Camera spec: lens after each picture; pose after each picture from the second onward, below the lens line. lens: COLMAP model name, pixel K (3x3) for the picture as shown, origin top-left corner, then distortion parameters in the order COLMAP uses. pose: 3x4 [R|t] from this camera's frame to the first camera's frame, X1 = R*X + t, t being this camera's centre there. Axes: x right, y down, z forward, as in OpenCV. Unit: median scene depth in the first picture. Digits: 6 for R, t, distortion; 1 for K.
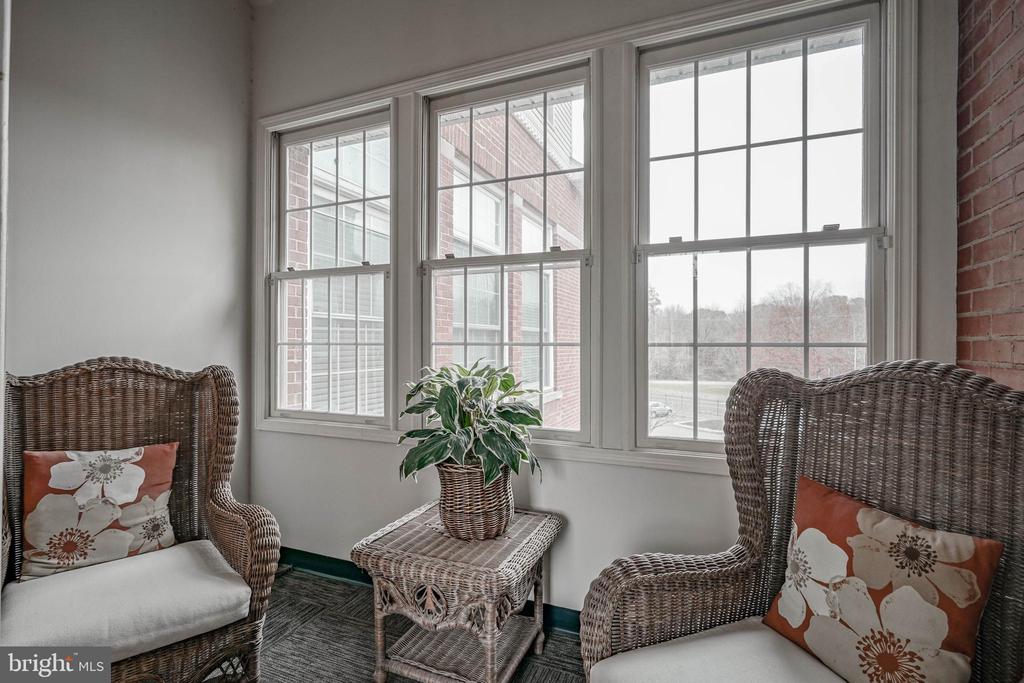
lens RADIAL K [[473.3, 0, 514.8], [0, 473.3, 341.7], [0, 0, 1]] dist [-0.004015, 0.002952]
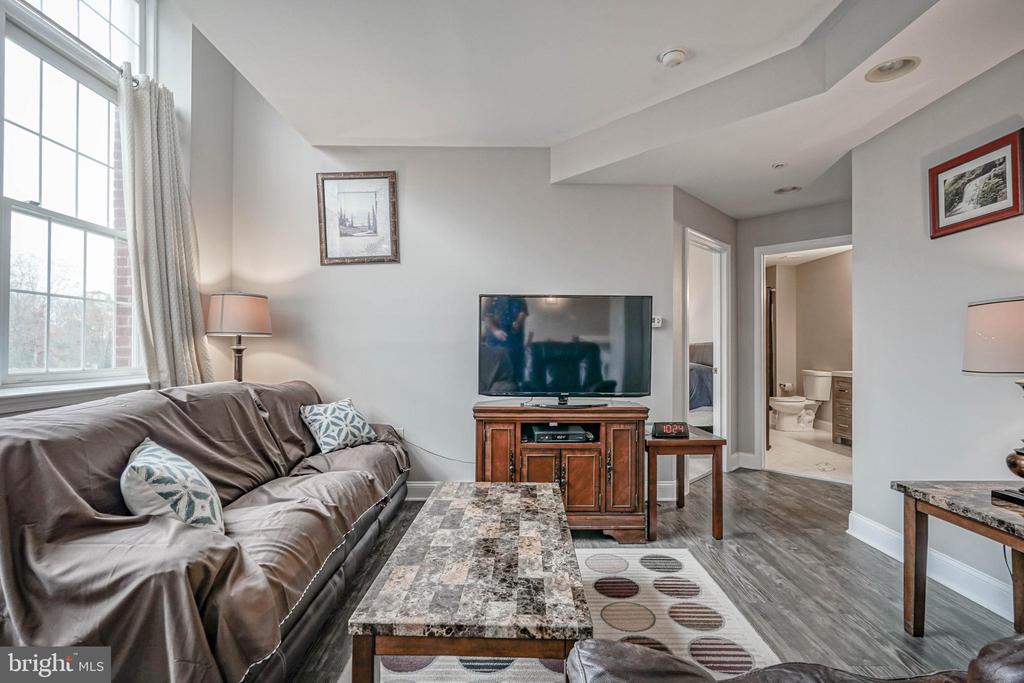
lens RADIAL K [[473.3, 0, 511.6], [0, 473.3, 345.1], [0, 0, 1]] dist [-0.004015, 0.002952]
pose [[-0.383106, -0.001235, 0.923703, -1.224783], [-0.005519, 0.999984, -0.000953, 0.132811], [-0.923688, -0.005463, -0.383107, 0.353017]]
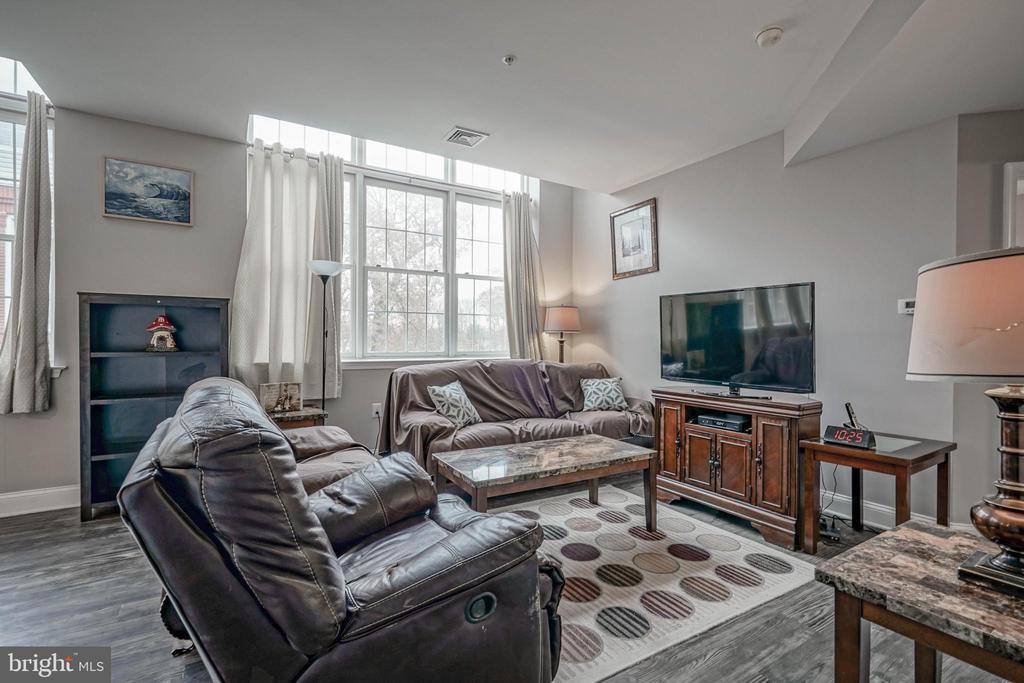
lens RADIAL K [[473.3, 0, 513.3], [0, 473.3, 342.6], [0, 0, 1]] dist [-0.004015, 0.002952]
pose [[0.598769, -0.009358, 0.800867, -1.592722], [-0.000205, 0.999930, 0.011837, 0.129732], [-0.800922, -0.007252, 0.598725, -0.754352]]
